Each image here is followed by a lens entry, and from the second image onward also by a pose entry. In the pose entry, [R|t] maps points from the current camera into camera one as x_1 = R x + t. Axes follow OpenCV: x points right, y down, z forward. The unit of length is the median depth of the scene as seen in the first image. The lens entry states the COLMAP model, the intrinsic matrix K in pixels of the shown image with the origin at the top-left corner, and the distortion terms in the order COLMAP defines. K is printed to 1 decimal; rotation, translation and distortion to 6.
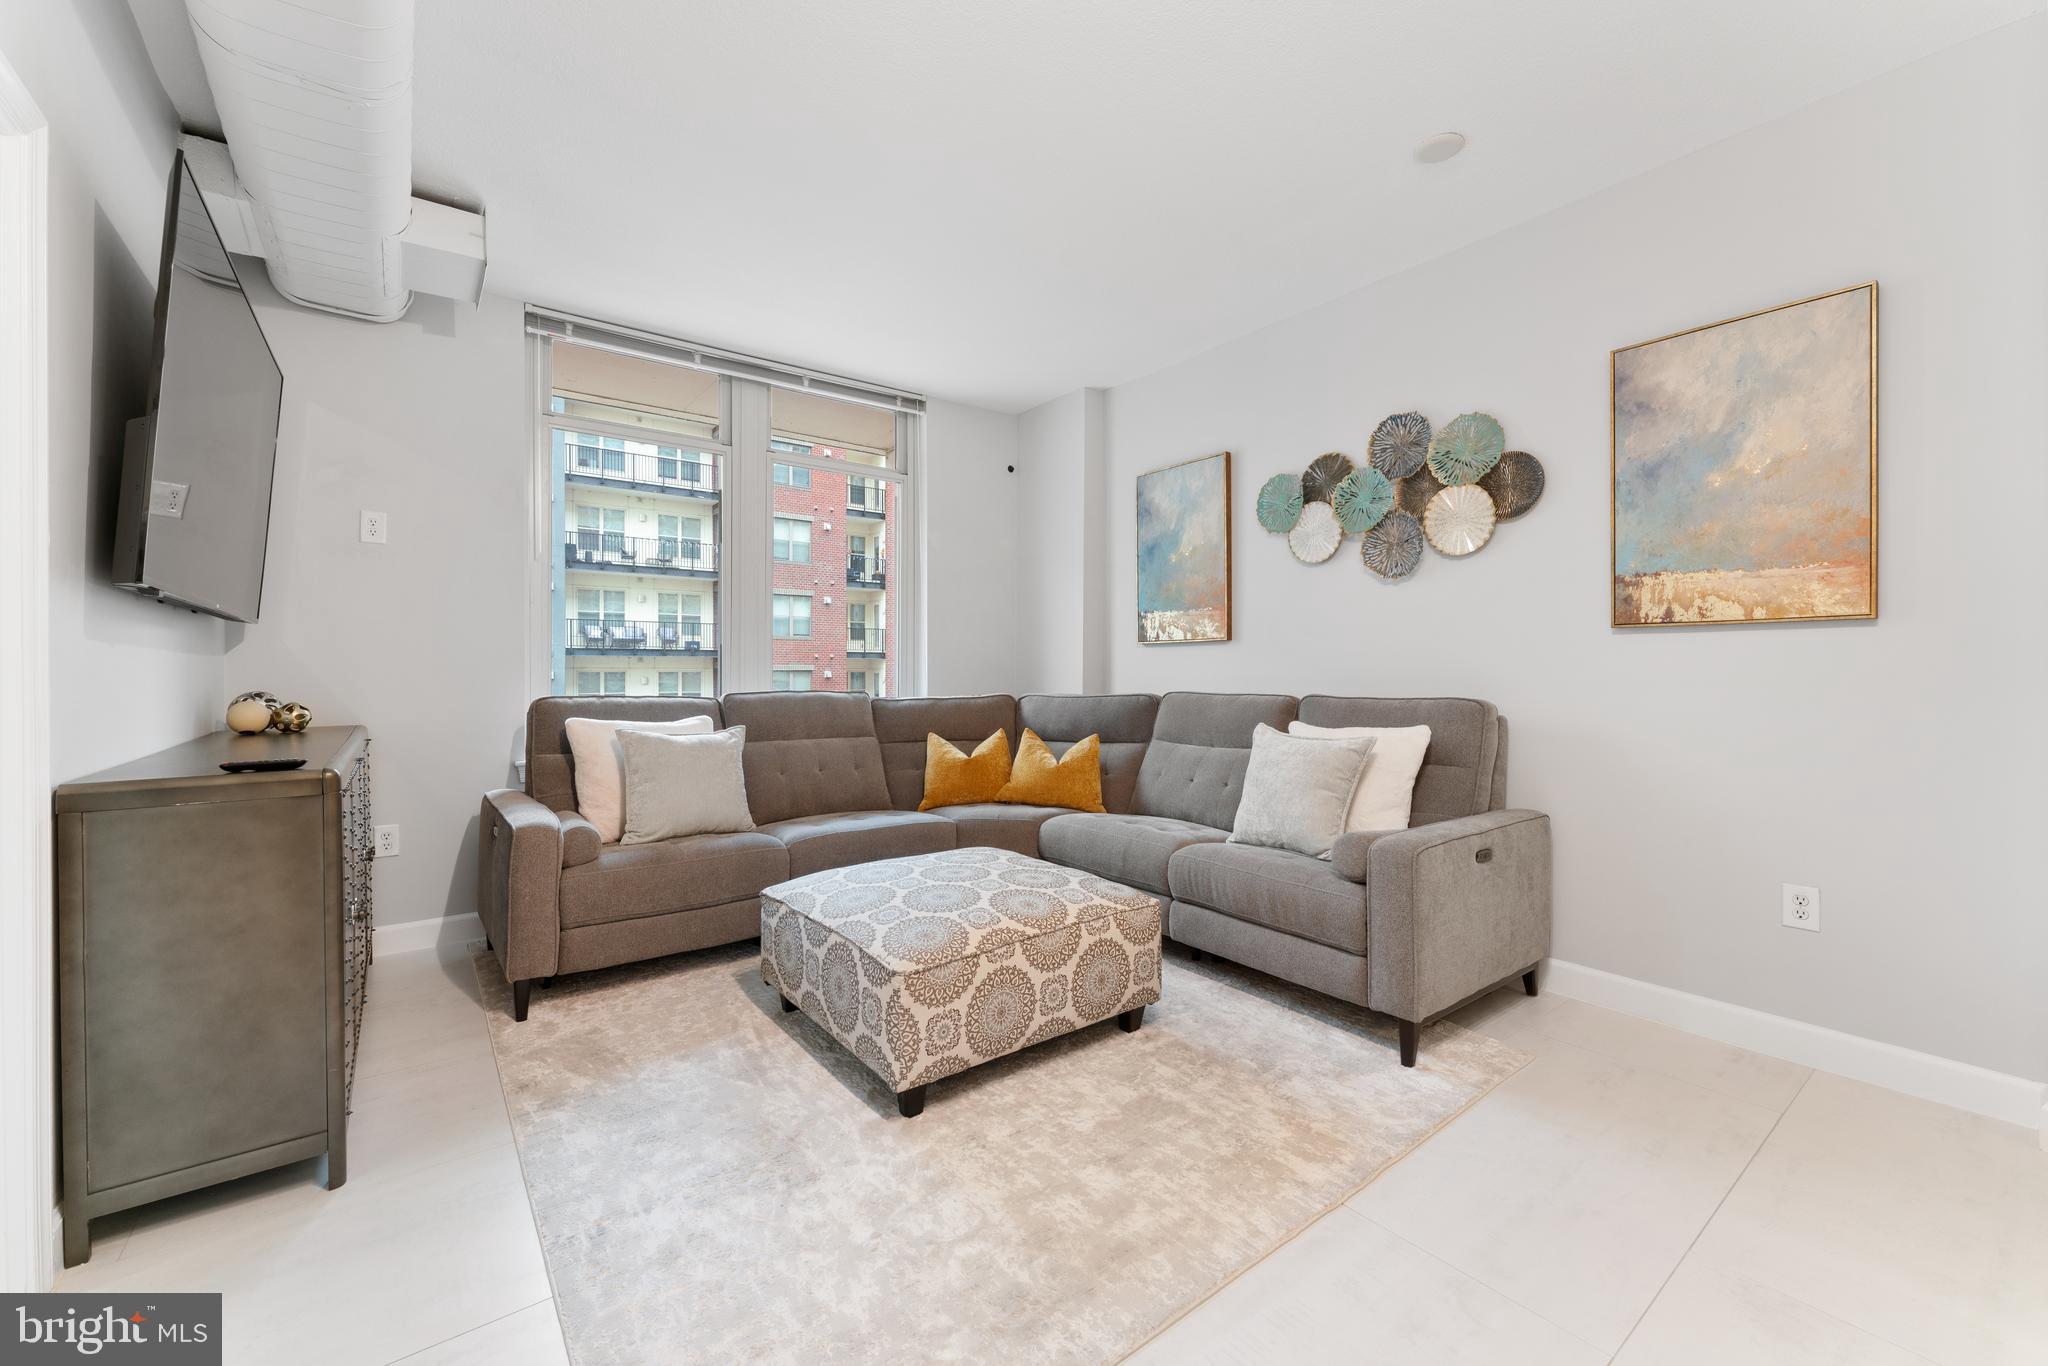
lens RADIAL K [[815.8, 0, 1023.9], [0, 815.8, 676.9], [0, 0, 1]] dist [0.001323, -0.000658]
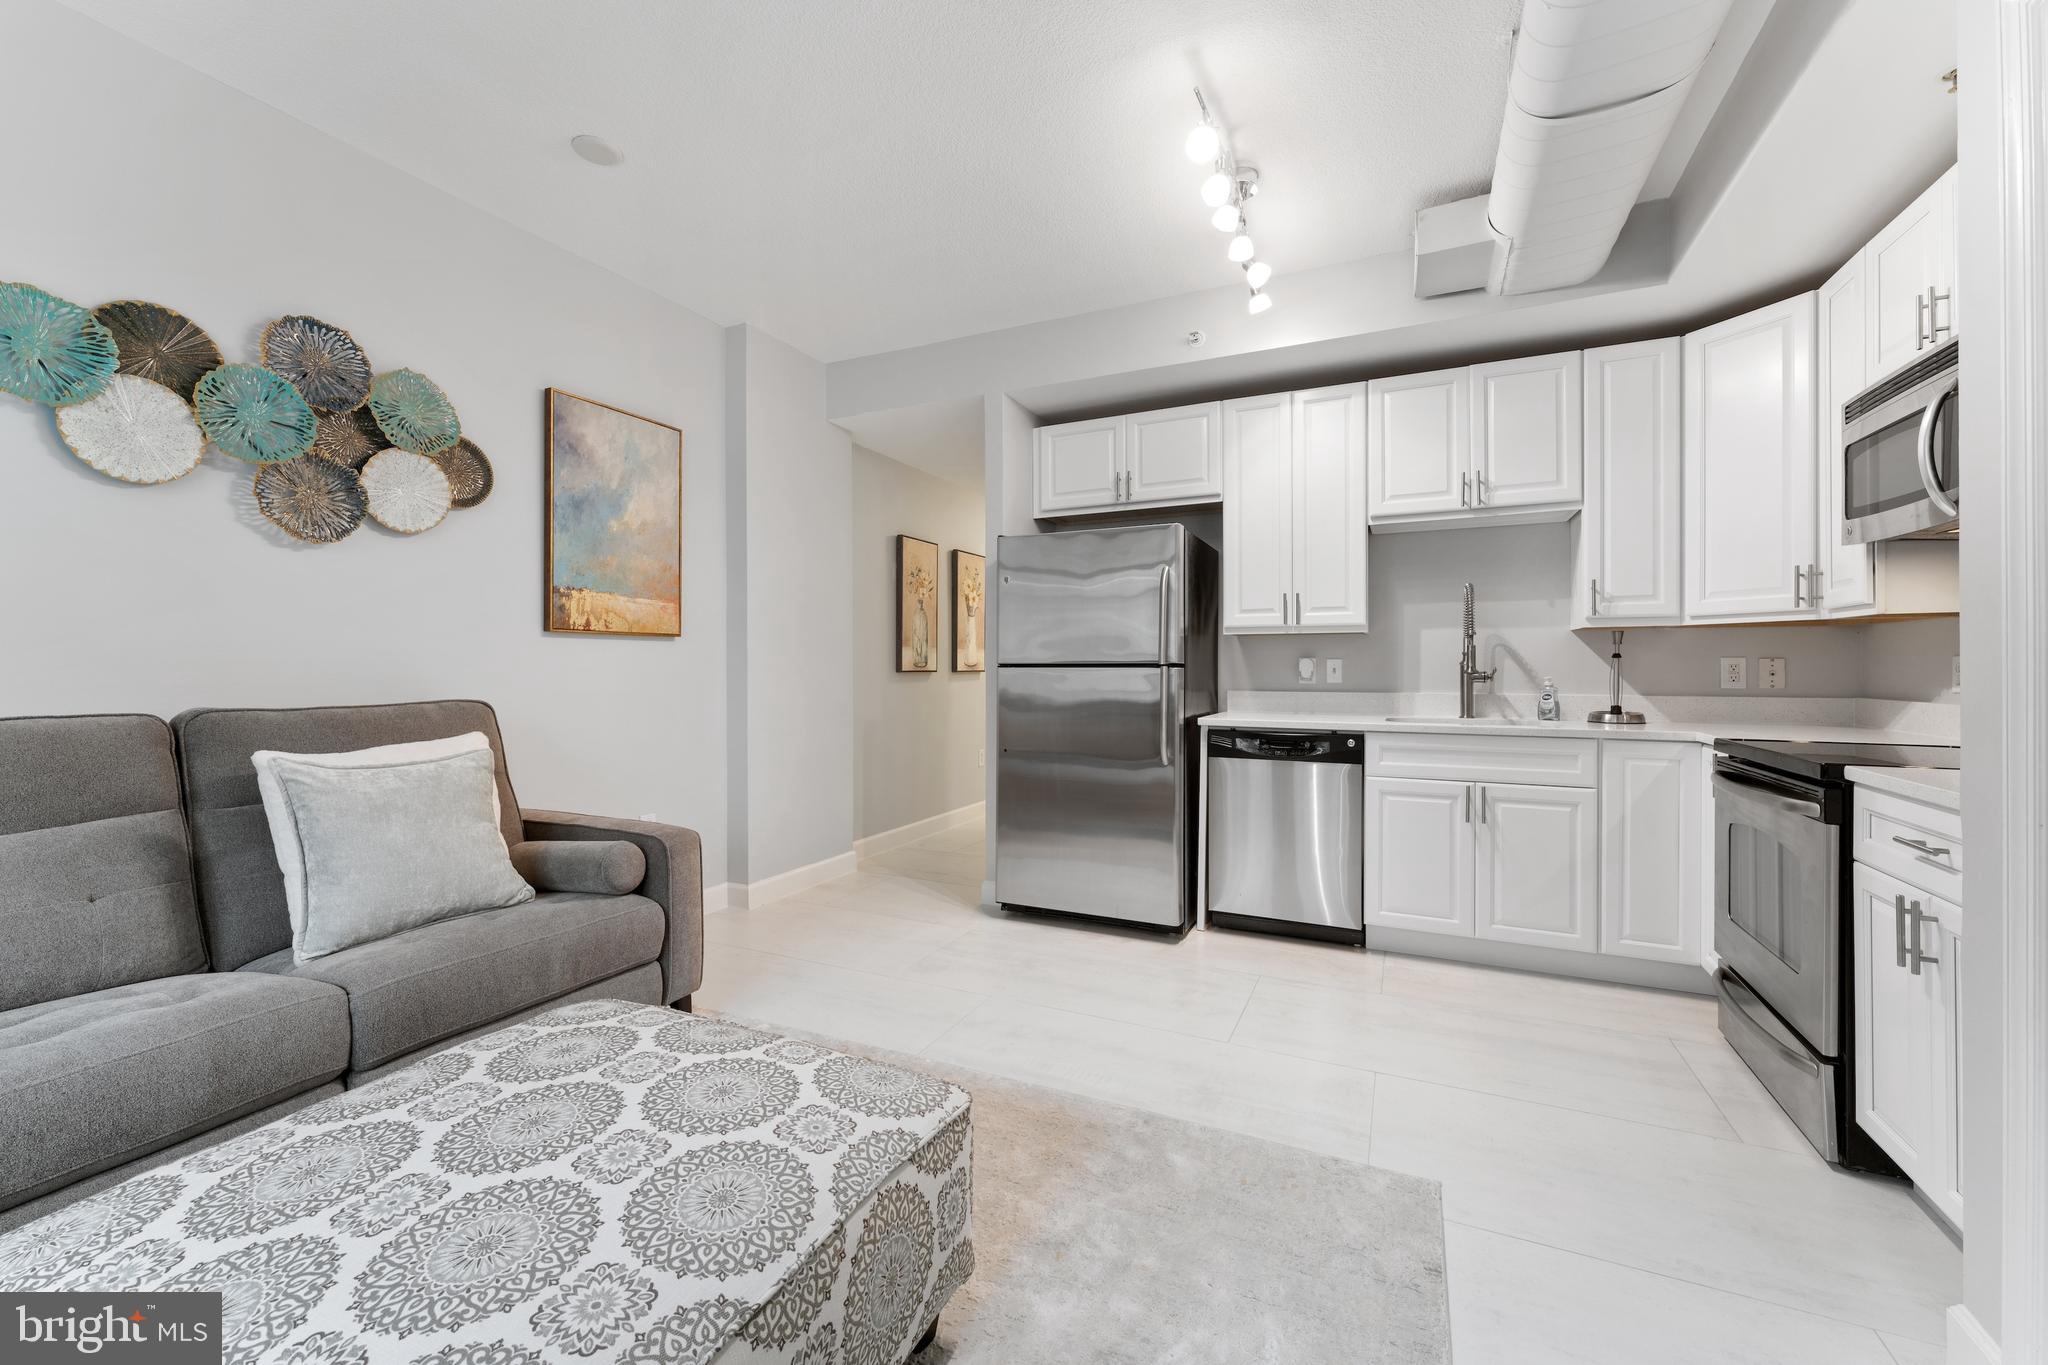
lens RADIAL K [[815.8, 0, 1026.2], [0, 815.8, 667.3], [0, 0, 1]] dist [0.001323, -0.000658]
pose [[-0.468085, 0.000733, 0.883683, -0.598395], [0.007571, 0.999966, 0.003181, -0.008980], [-0.883651, 0.008179, -0.468075, 0.960563]]
